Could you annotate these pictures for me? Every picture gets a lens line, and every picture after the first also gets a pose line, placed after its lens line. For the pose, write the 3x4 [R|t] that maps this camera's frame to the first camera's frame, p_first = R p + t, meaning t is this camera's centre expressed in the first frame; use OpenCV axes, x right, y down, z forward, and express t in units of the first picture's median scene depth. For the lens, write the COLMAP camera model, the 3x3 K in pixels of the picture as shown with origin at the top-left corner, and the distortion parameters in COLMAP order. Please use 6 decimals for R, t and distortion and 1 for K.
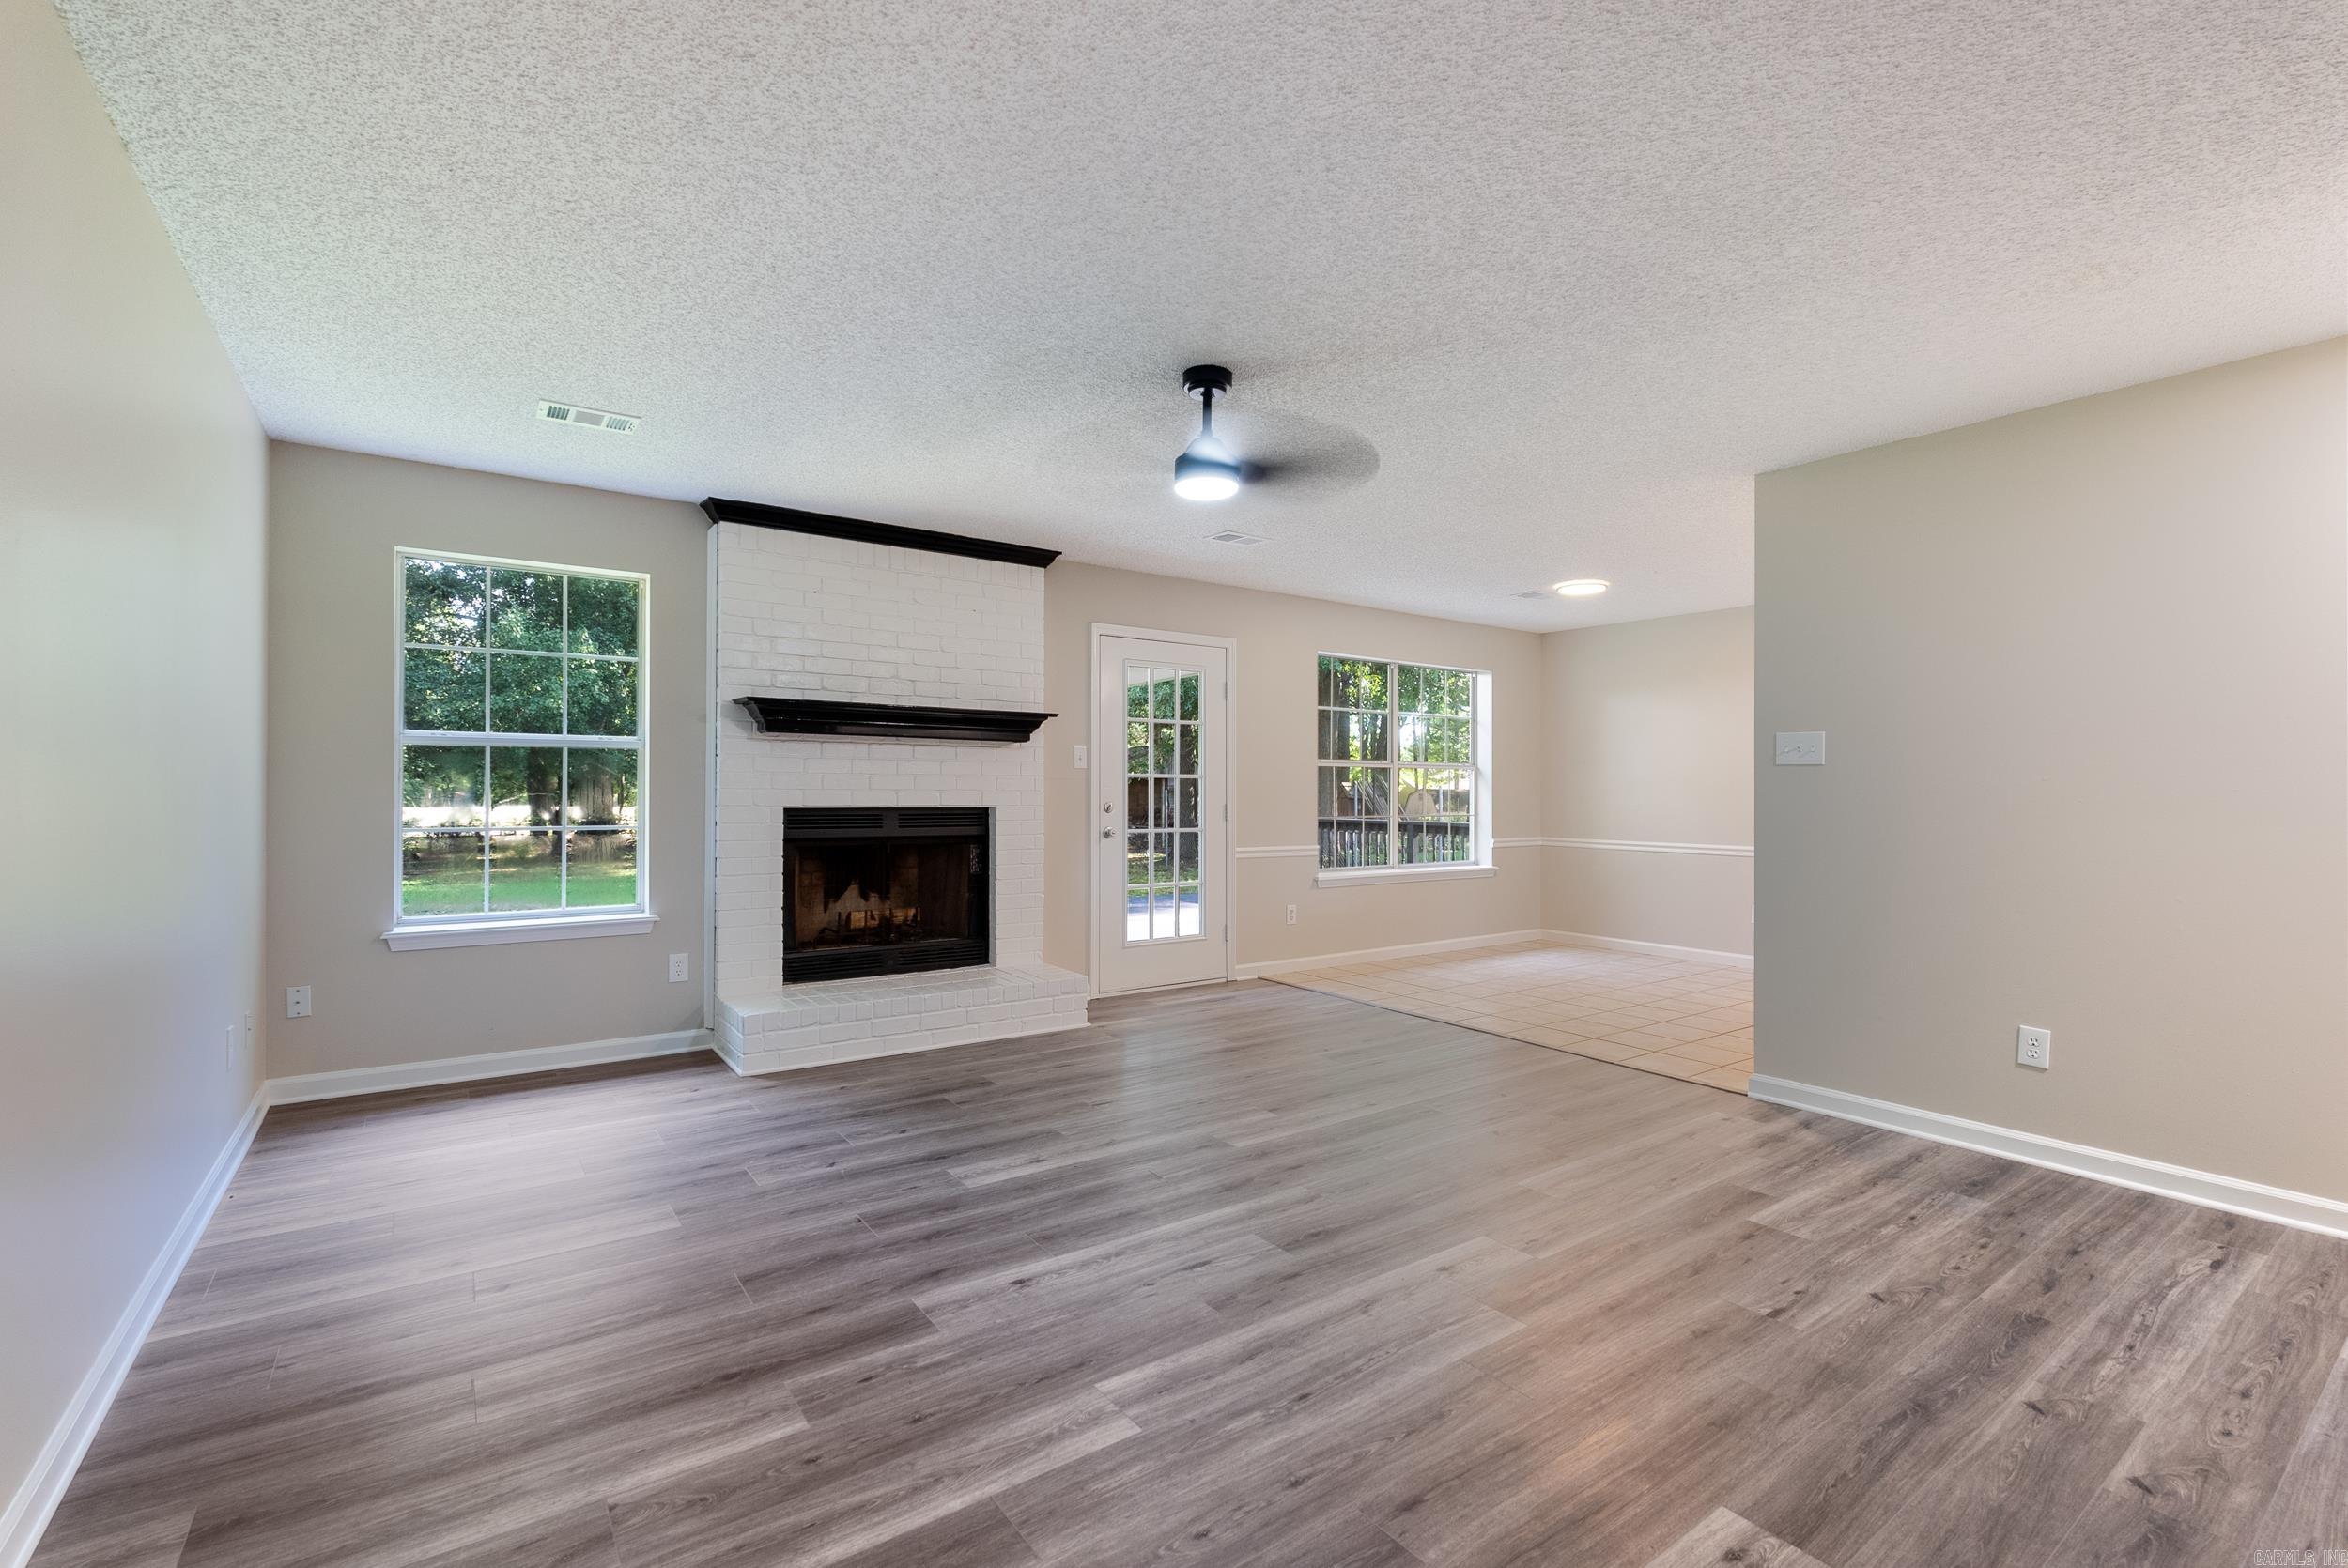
lens RADIAL K [[1034.3, 0, 1168.0], [0, 1034.3, 778.5], [0, 0, 1]] dist [-0.007160, 0.001368]
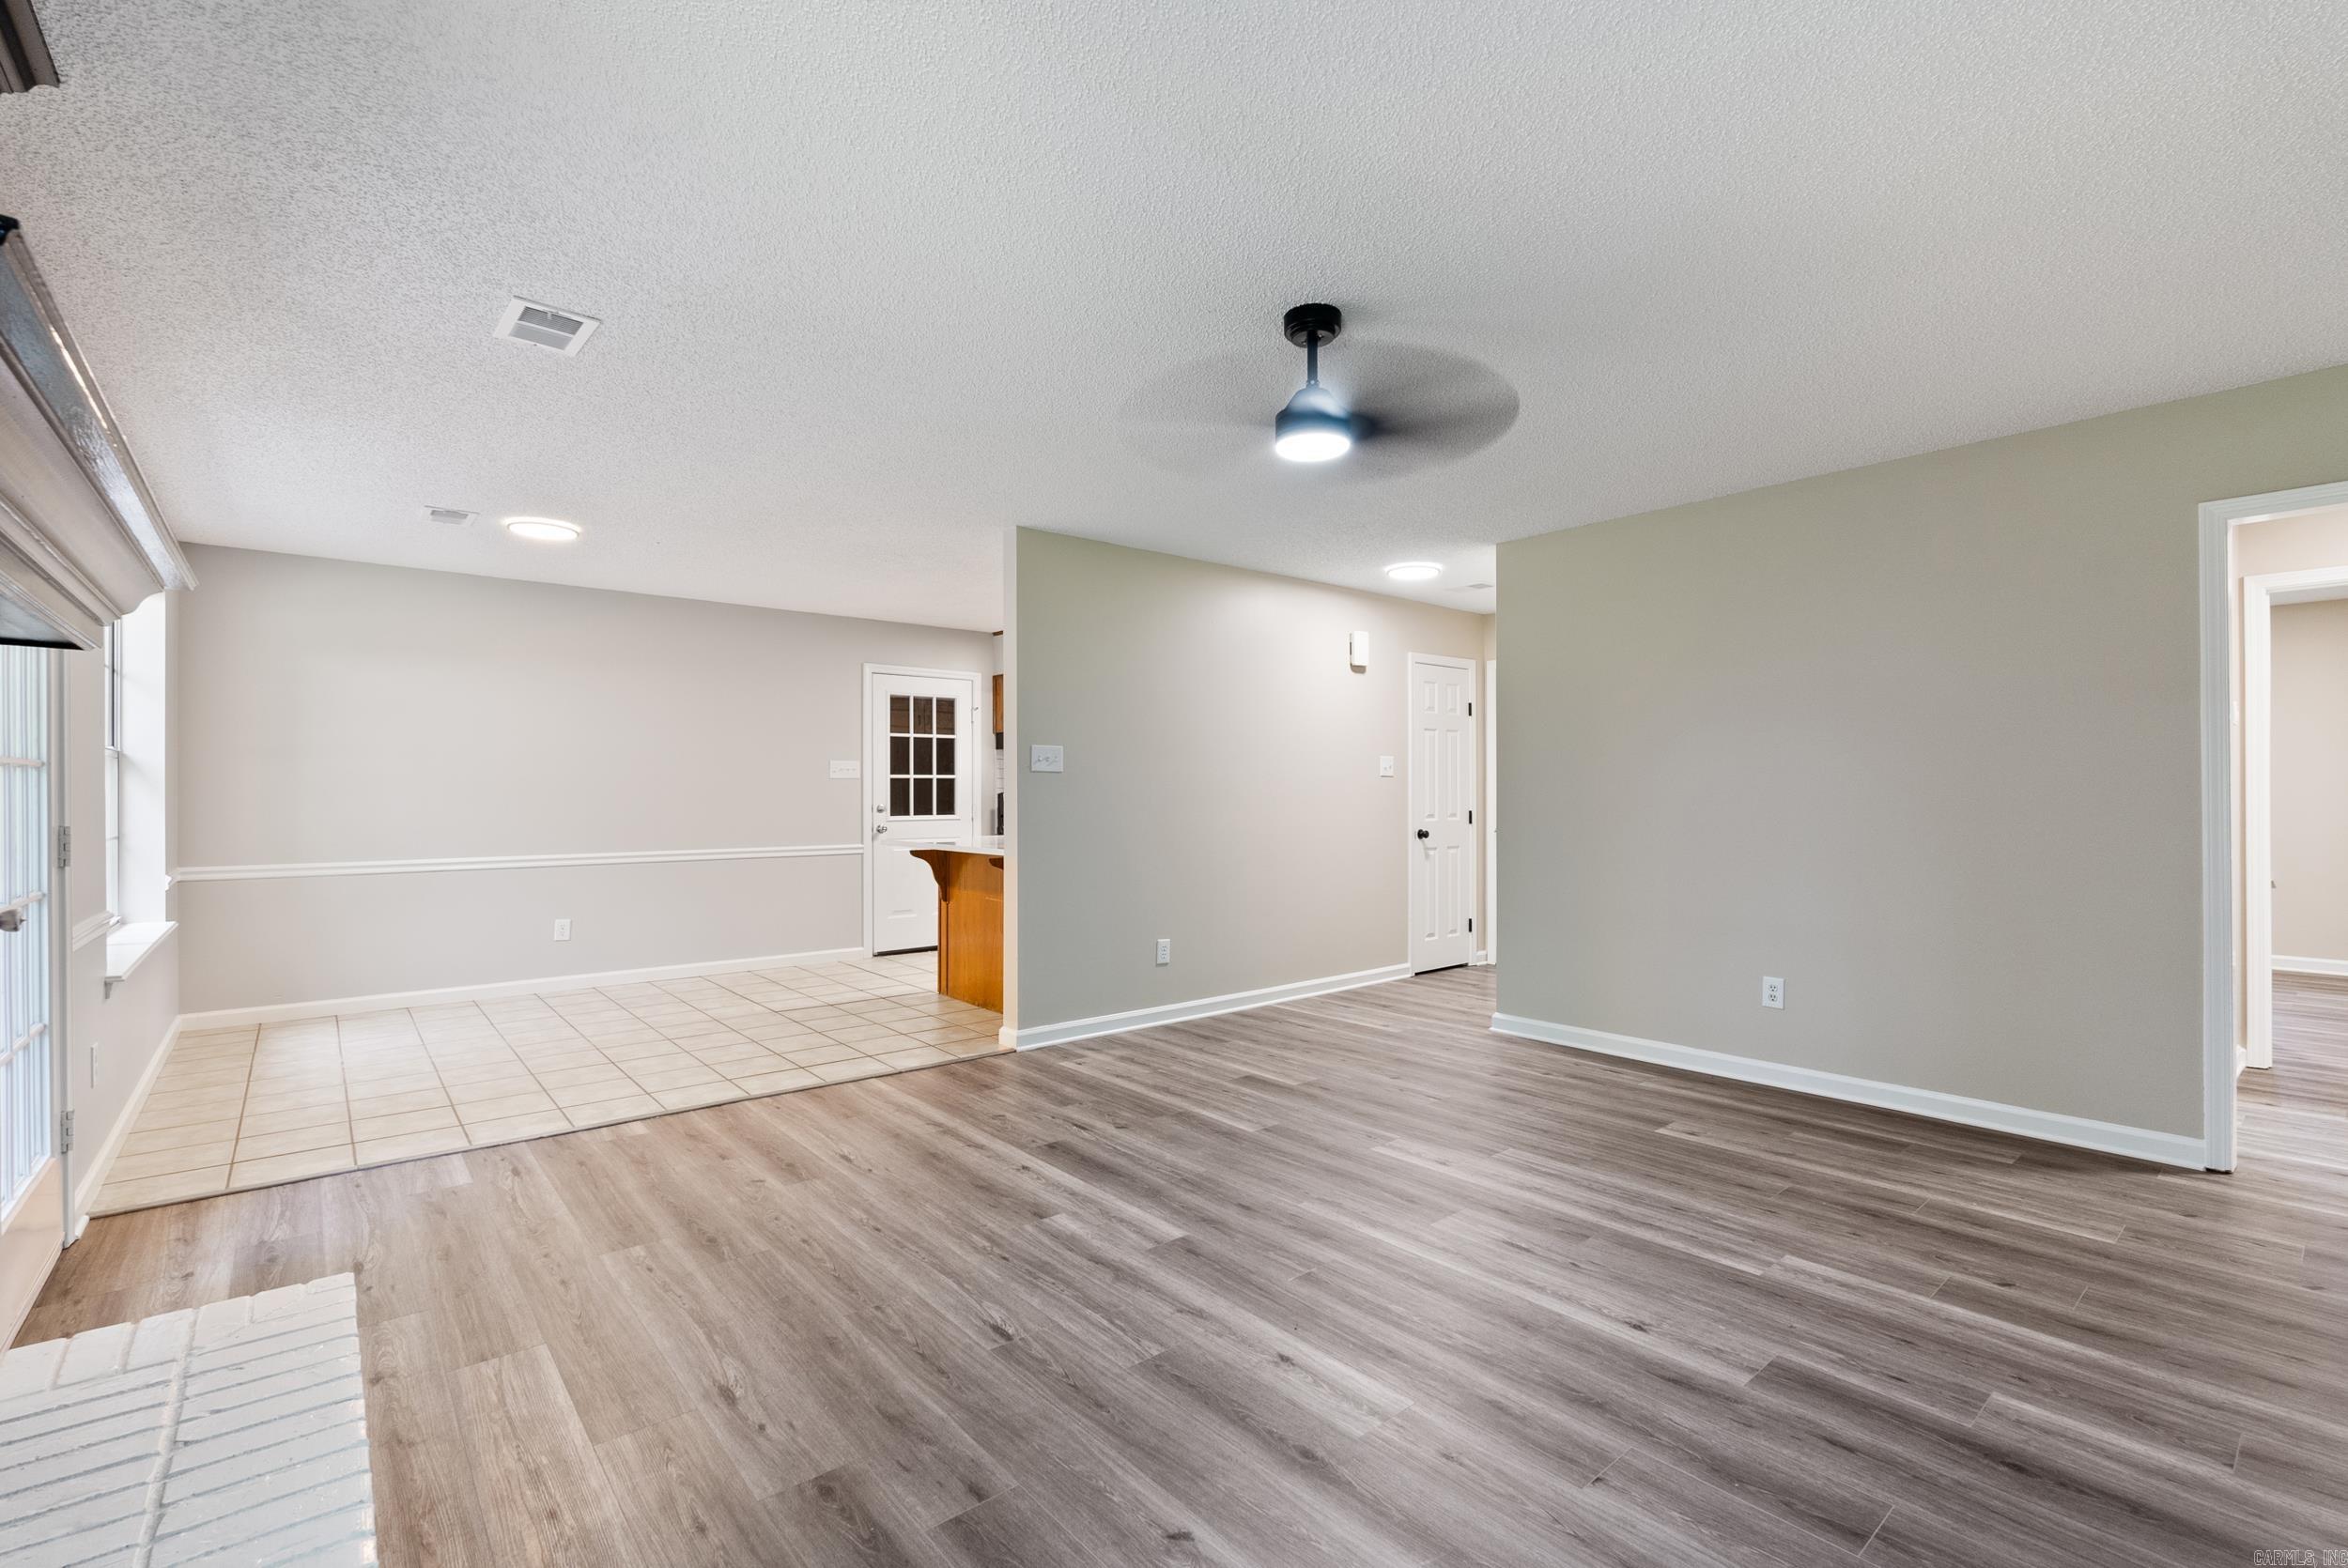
lens RADIAL K [[1034.3, 0, 1183.0], [0, 1034.3, 787.6], [0, 0, 1]] dist [-0.007160, 0.001368]
pose [[-0.089947, -0.000775, 0.995946, -0.573078], [-0.010784, 0.999942, -0.000196, 0.003764], [-0.995888, -0.010758, -0.089950, 0.832827]]
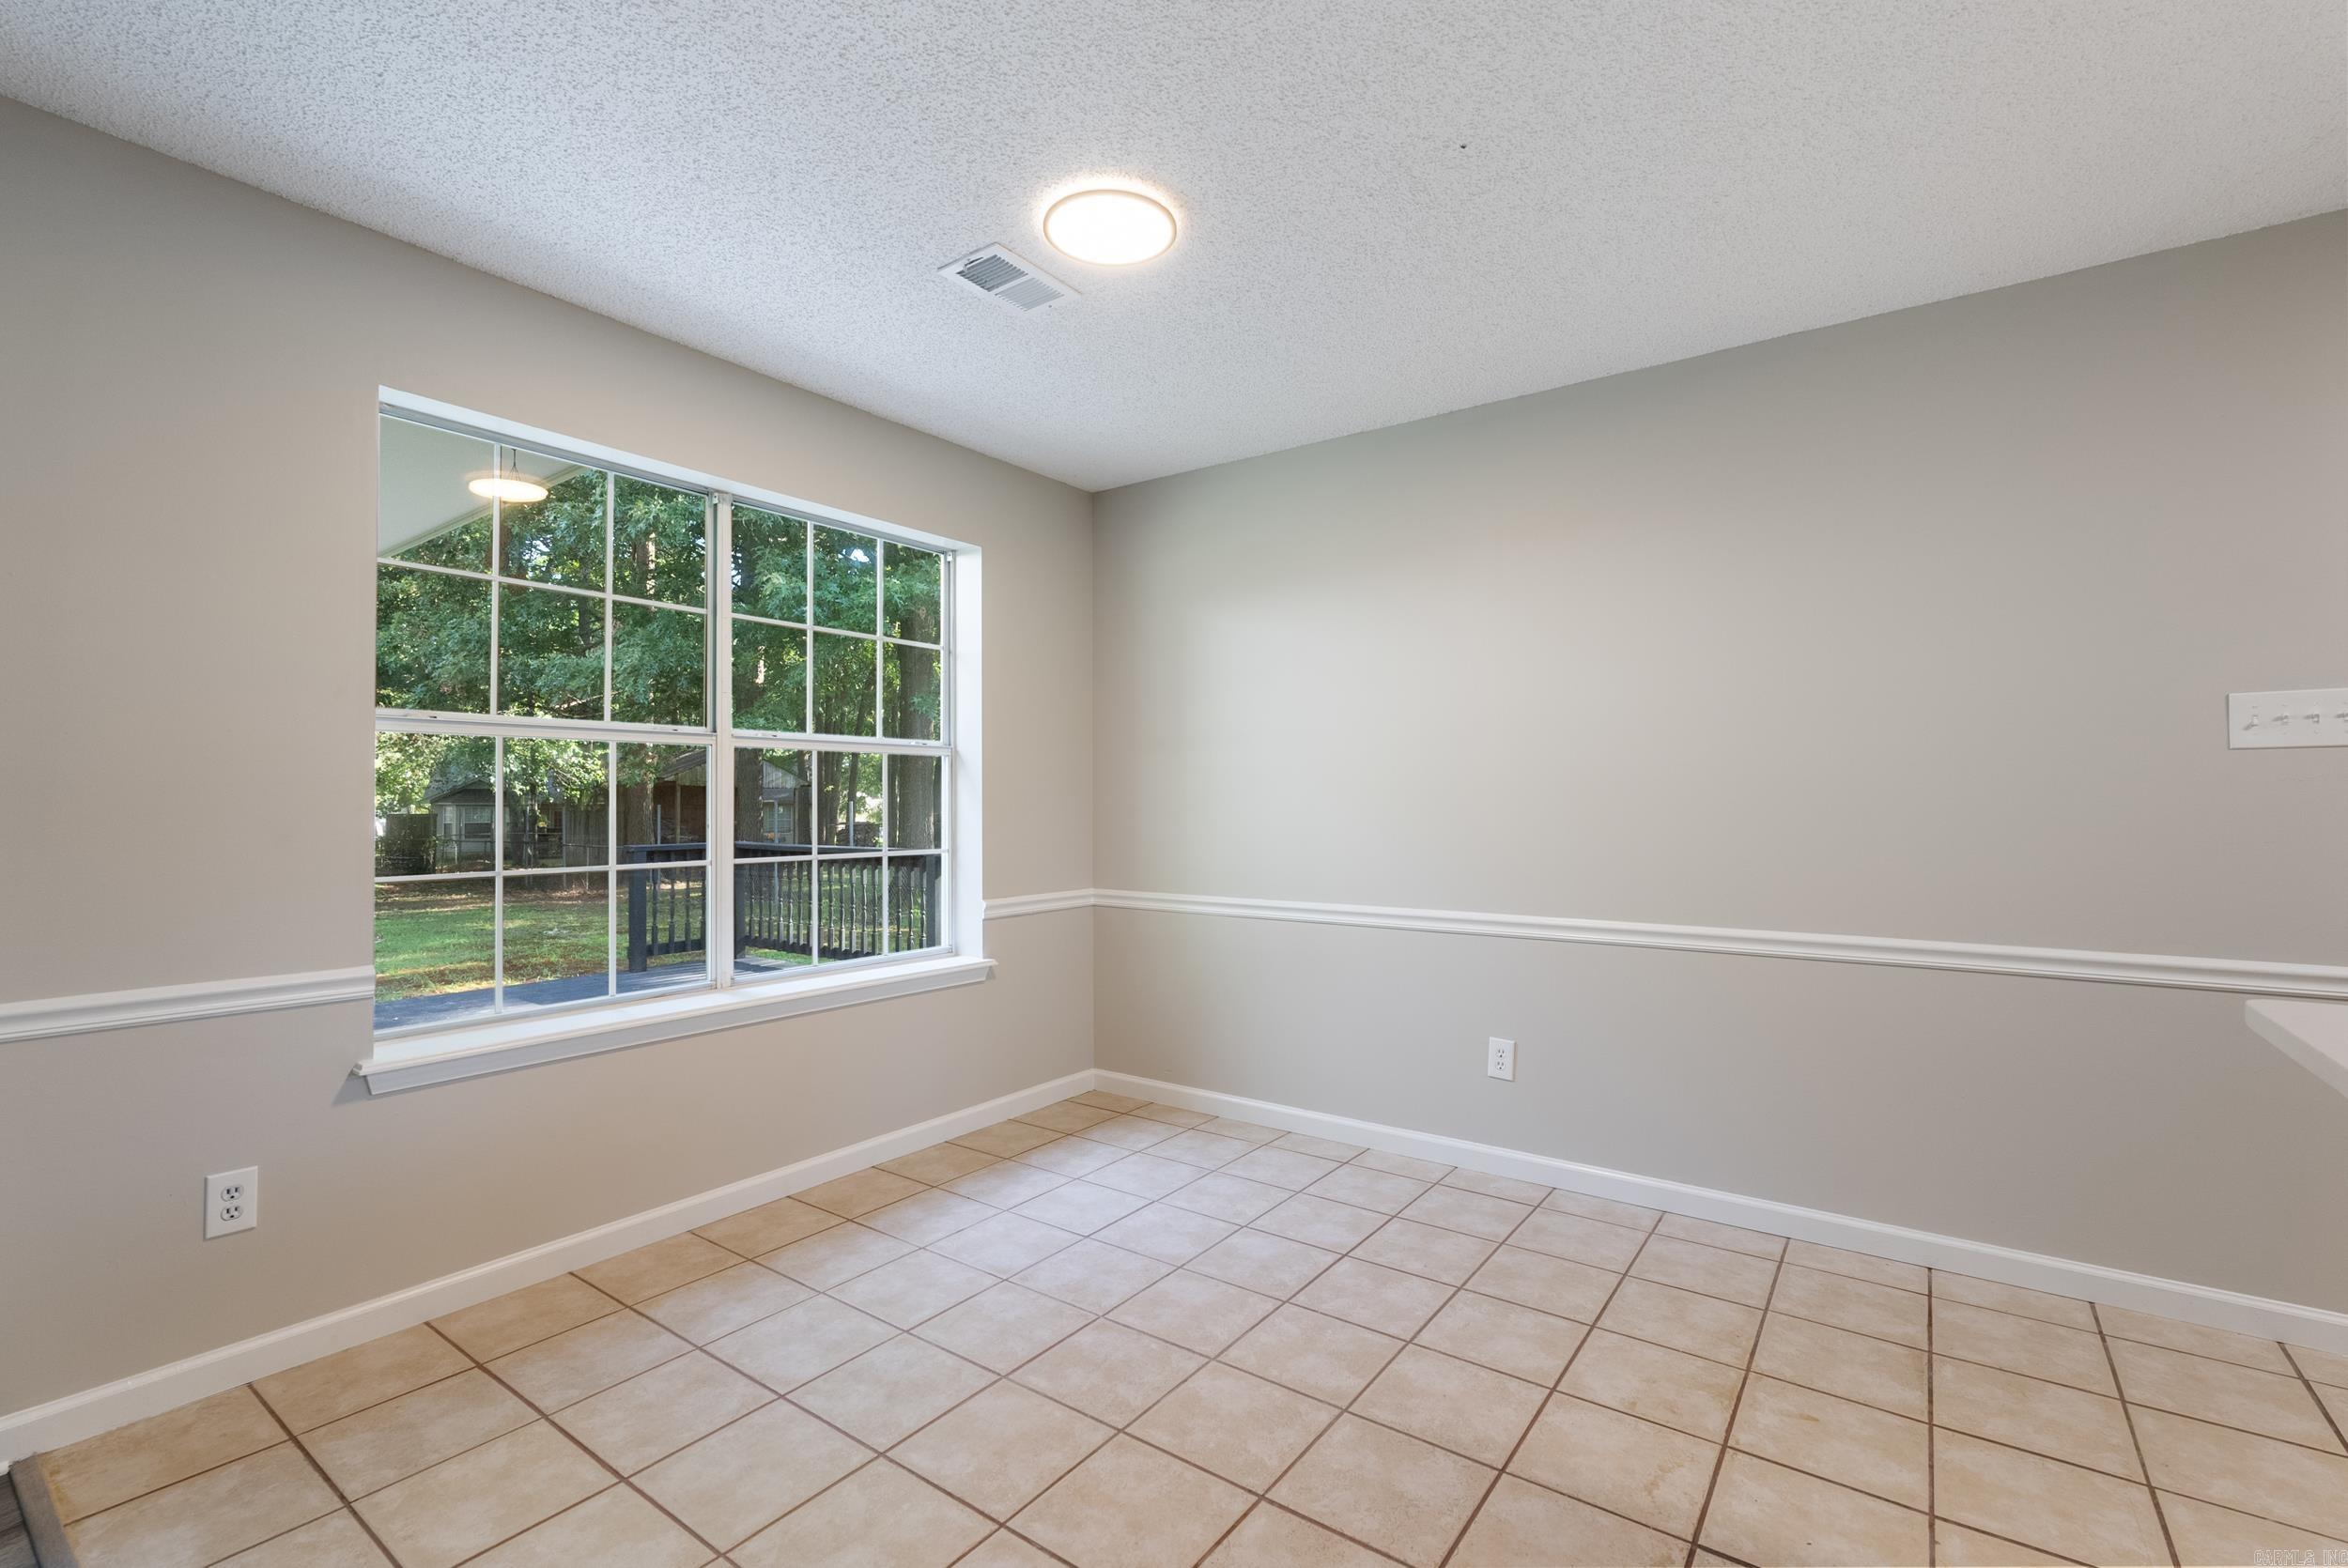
lens RADIAL K [[1034.3, 0, 1179.1], [0, 1034.3, 787.0], [0, 0, 1]] dist [-0.007160, 0.001368]
pose [[0.945577, -0.000848, 0.325397, 0.429839], [0.001303, 0.999998, -0.001179, 0.011775], [-0.325396, 0.001539, 0.945577, 0.920015]]
